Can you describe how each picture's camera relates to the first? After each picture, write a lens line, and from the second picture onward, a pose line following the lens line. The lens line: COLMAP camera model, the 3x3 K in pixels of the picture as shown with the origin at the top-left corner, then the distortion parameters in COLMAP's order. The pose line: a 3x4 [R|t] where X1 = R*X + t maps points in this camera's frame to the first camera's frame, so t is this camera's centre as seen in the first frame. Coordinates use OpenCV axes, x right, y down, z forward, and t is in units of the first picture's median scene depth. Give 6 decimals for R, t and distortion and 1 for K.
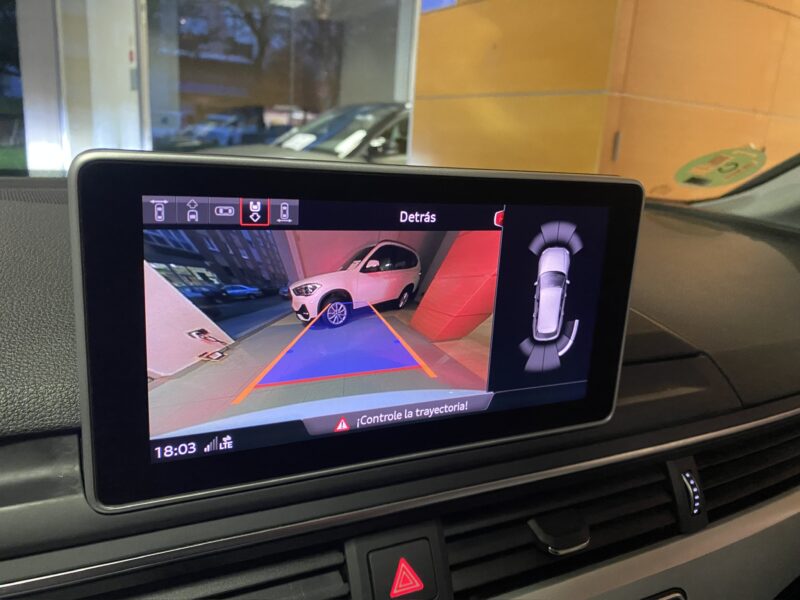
lens RADIAL K [[612.1, 0, 400.0], [0, 612.1, 300.0], [0, 0, 1]] dist [-0.006408, -0.009215]
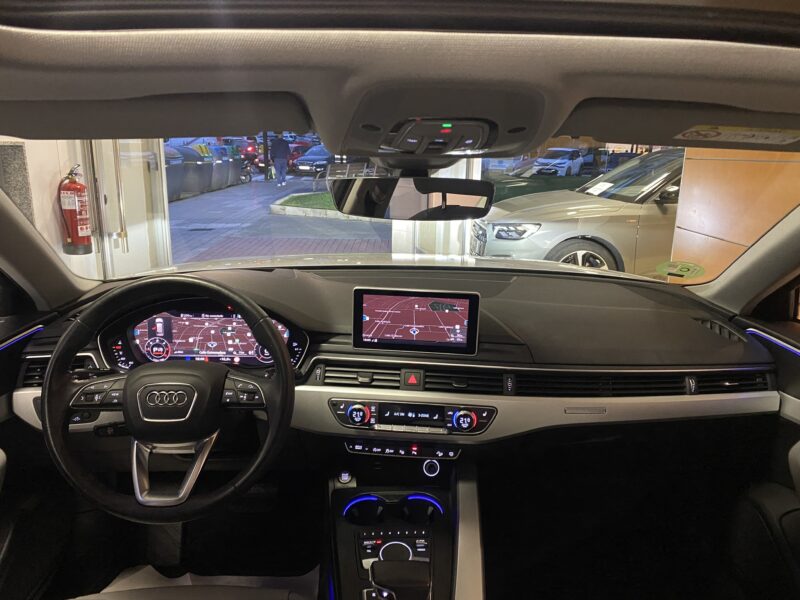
lens RADIAL K [[612.1, 0, 400.0], [0, 612.1, 300.0], [0, 0, 1]] dist [-0.006408, -0.009215]
pose [[0.856424, 0.080300, -0.509991, 1.665439], [-0.099078, 0.995032, -0.009710, -0.051864], [0.506677, 0.058845, 0.860125, -2.247212]]
